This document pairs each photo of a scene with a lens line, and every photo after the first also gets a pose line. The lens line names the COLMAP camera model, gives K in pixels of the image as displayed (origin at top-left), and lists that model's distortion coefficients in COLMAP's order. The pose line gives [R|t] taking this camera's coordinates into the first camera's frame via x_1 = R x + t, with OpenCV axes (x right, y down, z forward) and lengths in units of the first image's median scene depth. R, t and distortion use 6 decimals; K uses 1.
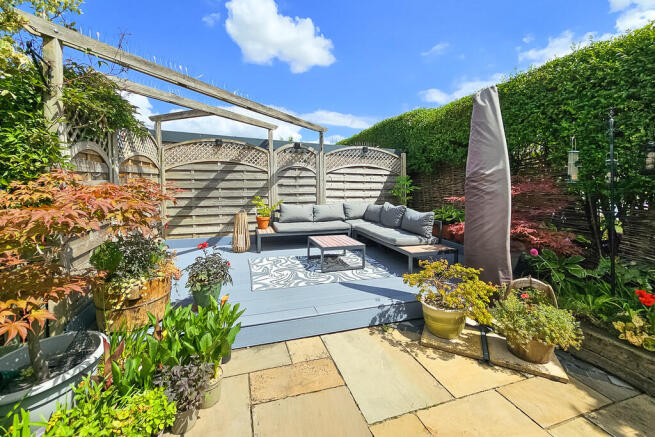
lens RADIAL K [[275.9, 0, 323.9], [0, 275.9, 180.8], [0, 0, 1]] dist [-0.002050, -0.000352]
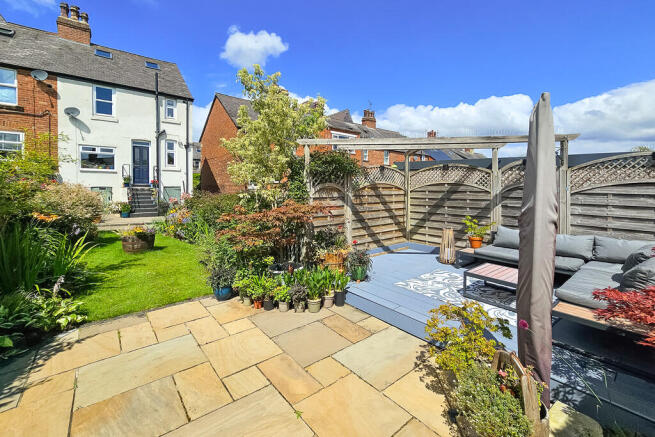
lens RADIAL K [[275.9, 0, 323.9], [0, 275.9, 180.8], [0, 0, 1]] dist [-0.002050, -0.000352]
pose [[0.356732, -0.031486, -0.933676, 0.550123], [-0.000391, 0.999427, -0.033852, -0.042455], [0.934207, 0.012441, 0.356515, 0.105151]]
